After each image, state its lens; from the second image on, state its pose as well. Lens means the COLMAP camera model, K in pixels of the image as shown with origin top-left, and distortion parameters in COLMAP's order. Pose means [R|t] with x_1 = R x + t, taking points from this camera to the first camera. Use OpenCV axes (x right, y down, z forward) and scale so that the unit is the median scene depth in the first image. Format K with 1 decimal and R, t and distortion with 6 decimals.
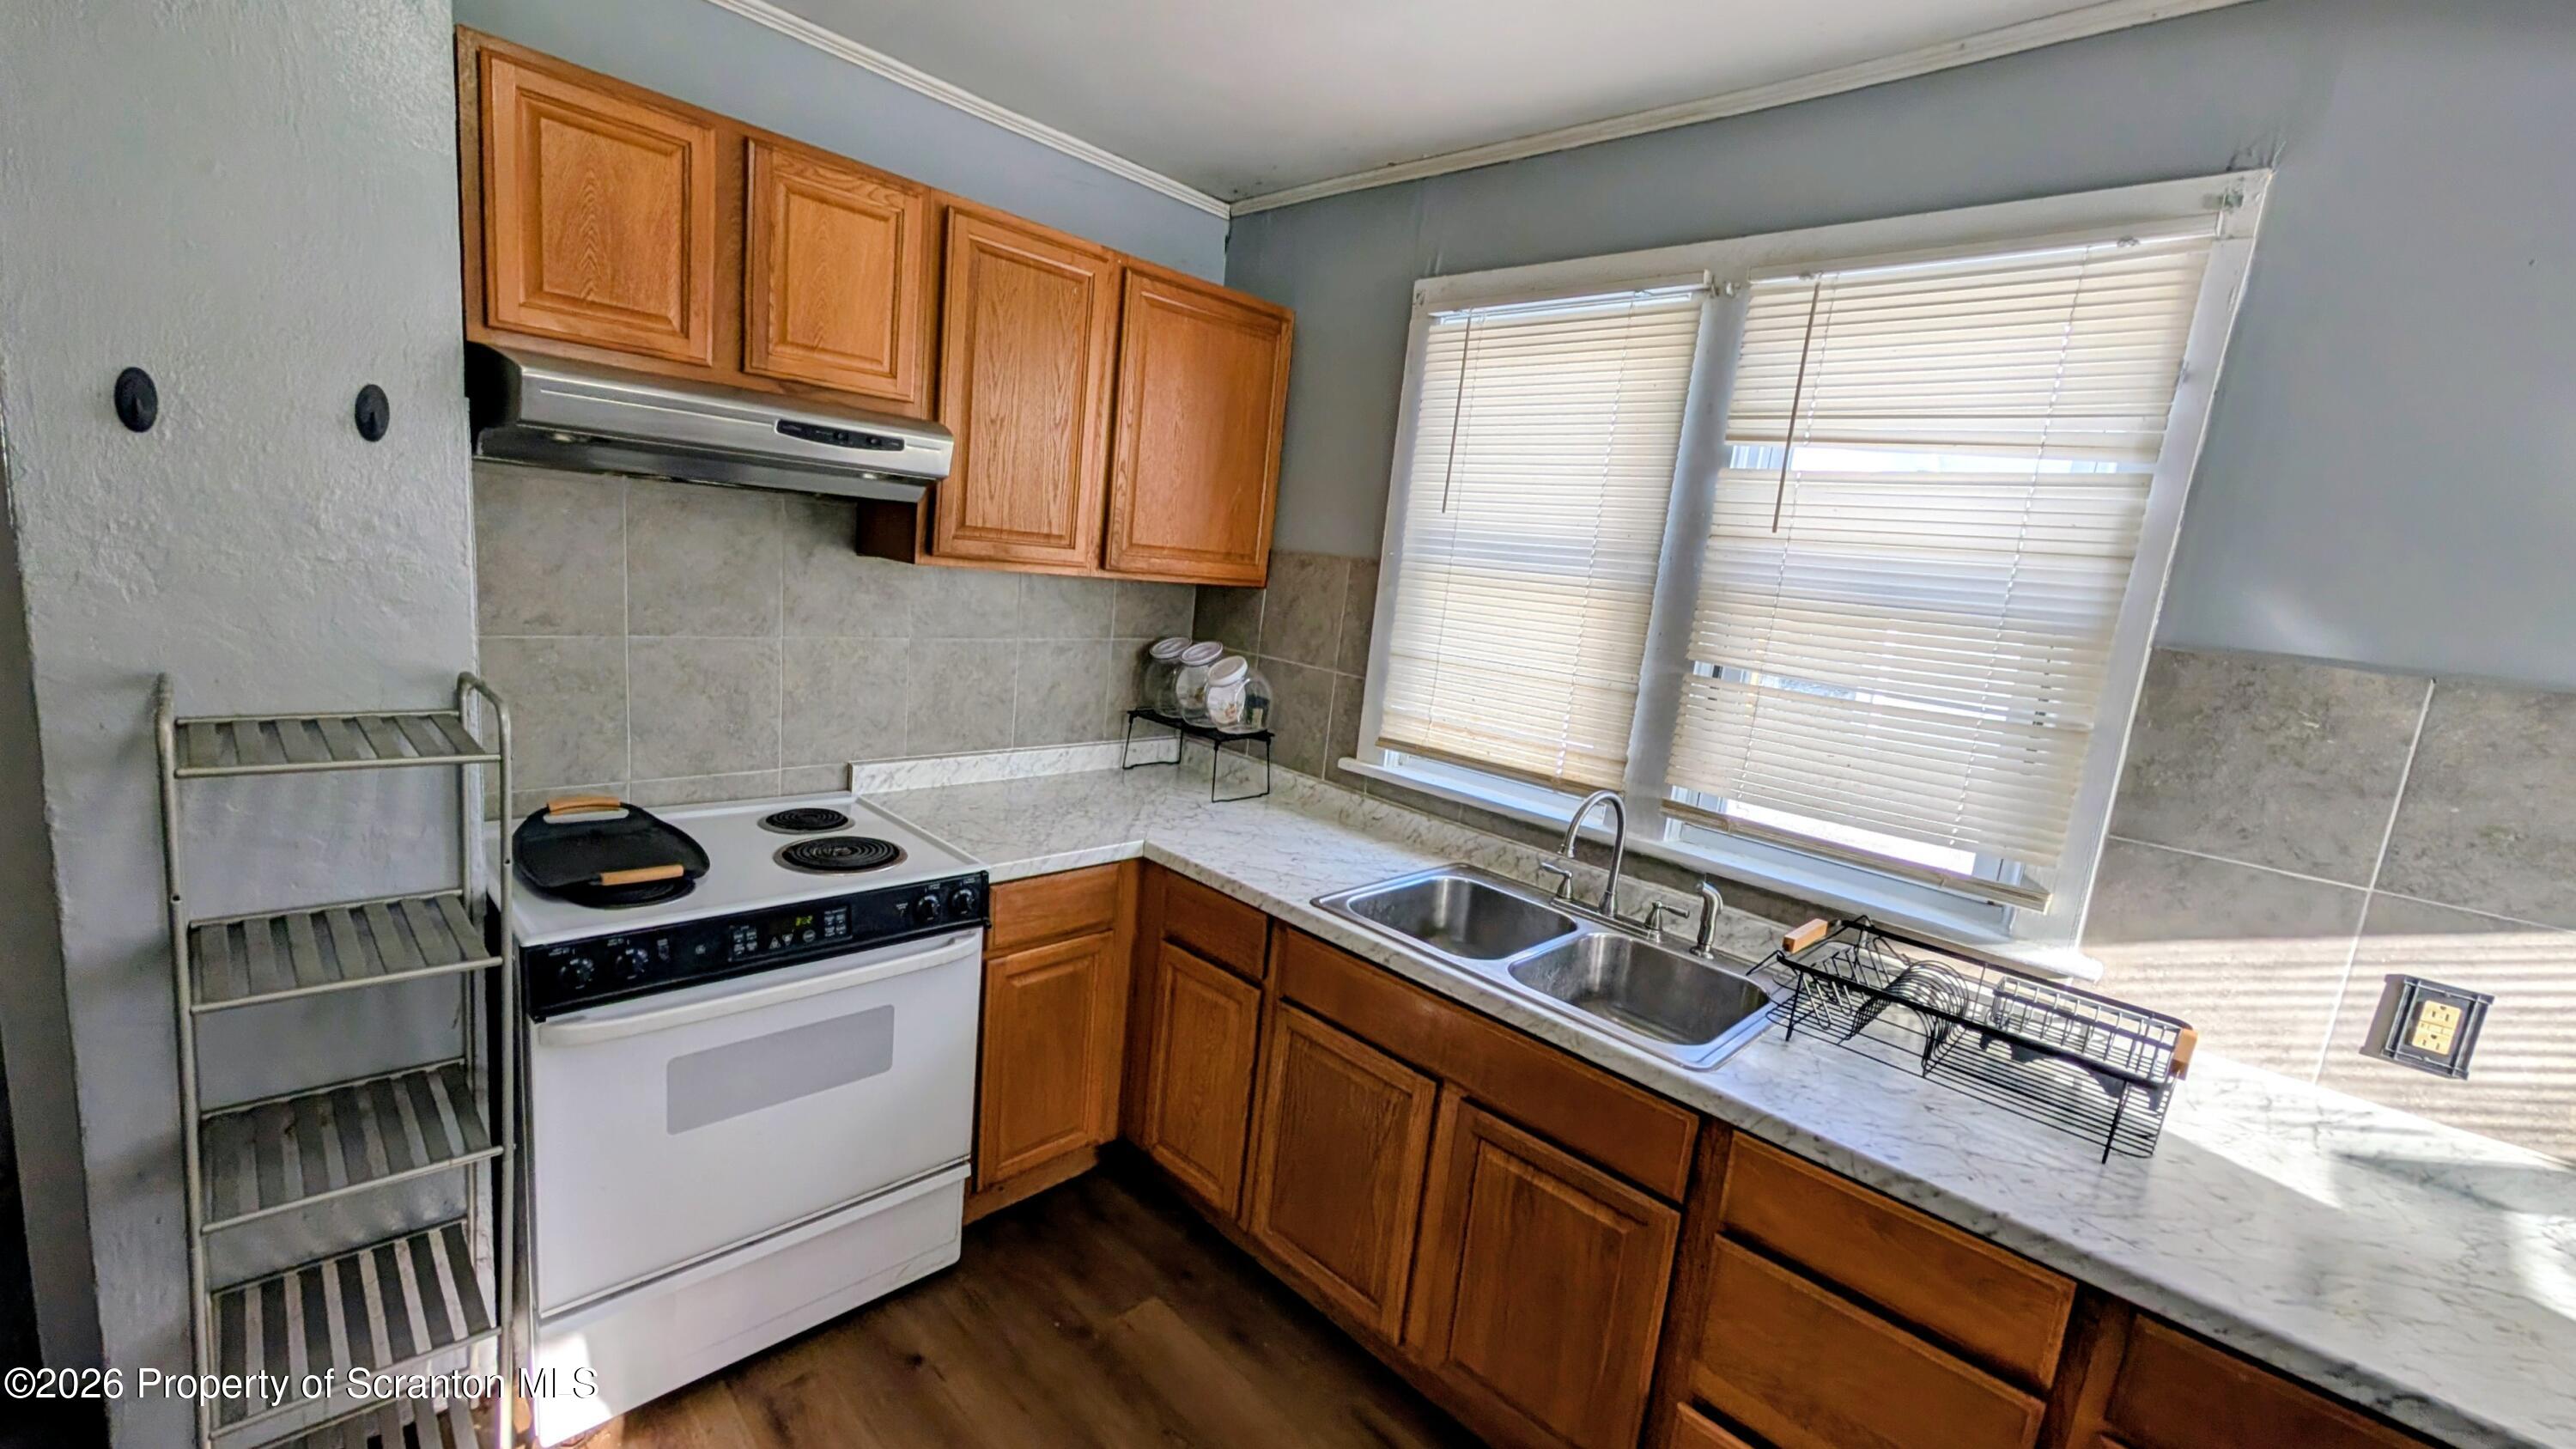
lens RADIAL K [[1021.7, 0, 1283.9], [0, 1021.7, 727.7], [0, 0, 1]] dist [0.000342, 0.000056]
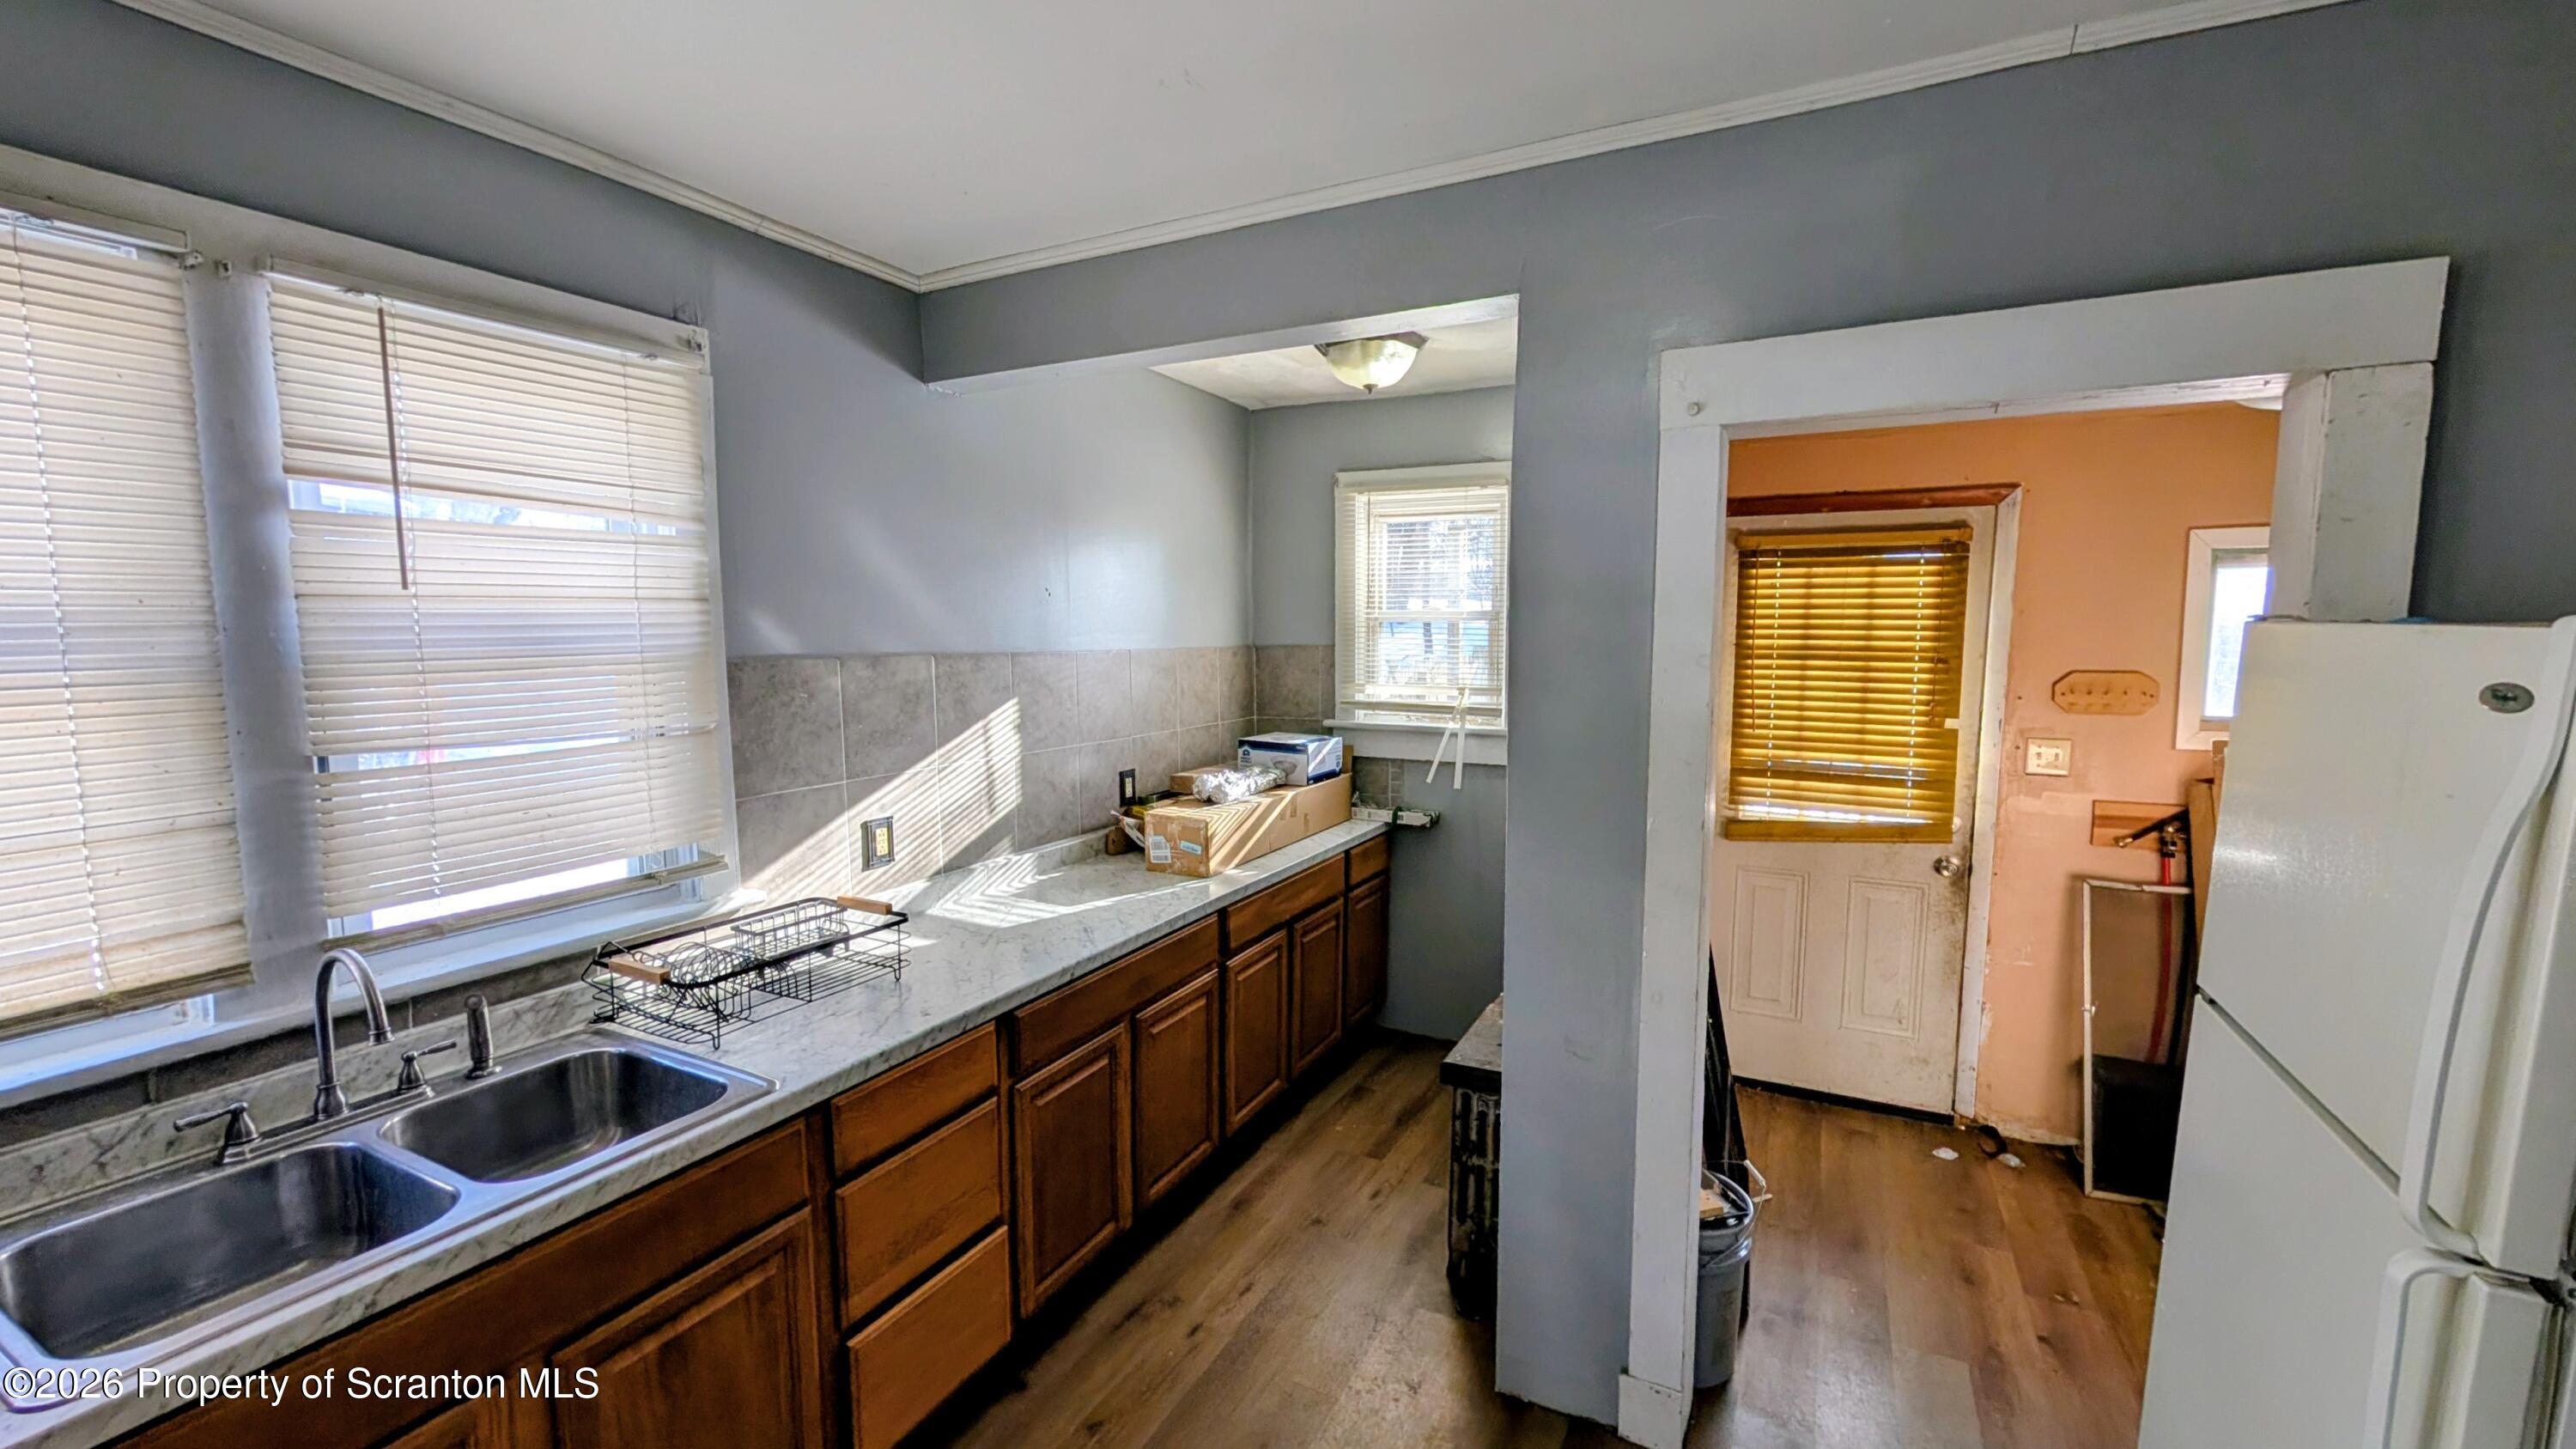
lens RADIAL K [[1021.7, 0, 1283.9], [0, 1021.7, 727.7], [0, 0, 1]] dist [0.000342, 0.000056]
pose [[-0.291354, -0.193336, 0.936875, -0.677049], [0.141095, 0.959968, 0.241980, -0.217217], [-0.946153, 0.202691, -0.252411, 0.637522]]
